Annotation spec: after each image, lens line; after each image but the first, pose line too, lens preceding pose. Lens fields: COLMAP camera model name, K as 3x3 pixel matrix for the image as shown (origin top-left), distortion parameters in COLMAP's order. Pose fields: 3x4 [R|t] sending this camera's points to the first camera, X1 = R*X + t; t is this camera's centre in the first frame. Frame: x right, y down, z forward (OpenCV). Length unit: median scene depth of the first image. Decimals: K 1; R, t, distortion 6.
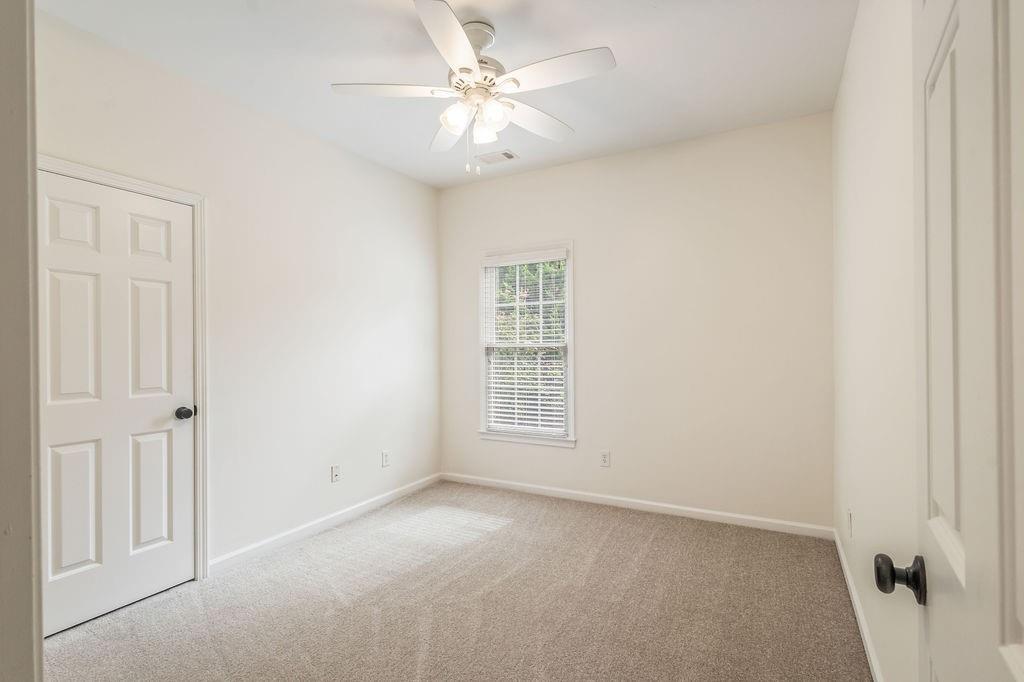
lens RADIAL K [[487.2, 0, 512.0], [0, 487.2, 341.0], [0, 0, 1]] dist [0.011401, -0.000632]
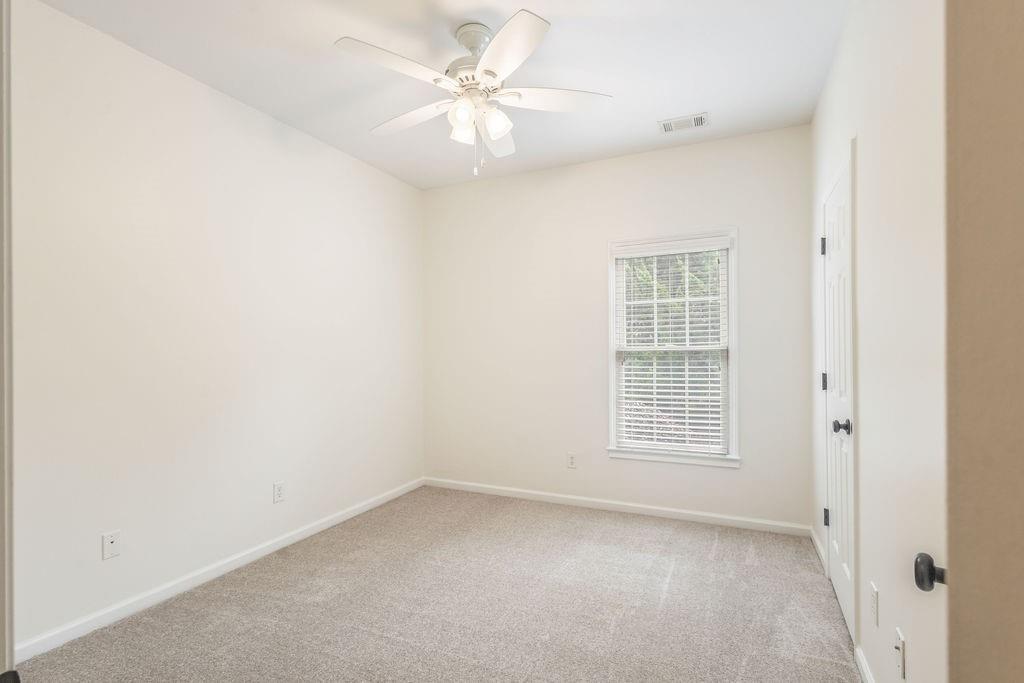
lens RADIAL K [[488.8, 0, 512.0], [0, 488.8, 341.5], [0, 0, 1]] dist [-0.064165, 0.000068]
pose [[0.999892, 0.000256, 0.014668, -0.257314], [-0.000104, 0.999946, -0.010365, 0.004769], [-0.014670, 0.010362, 0.999839, 0.143605]]
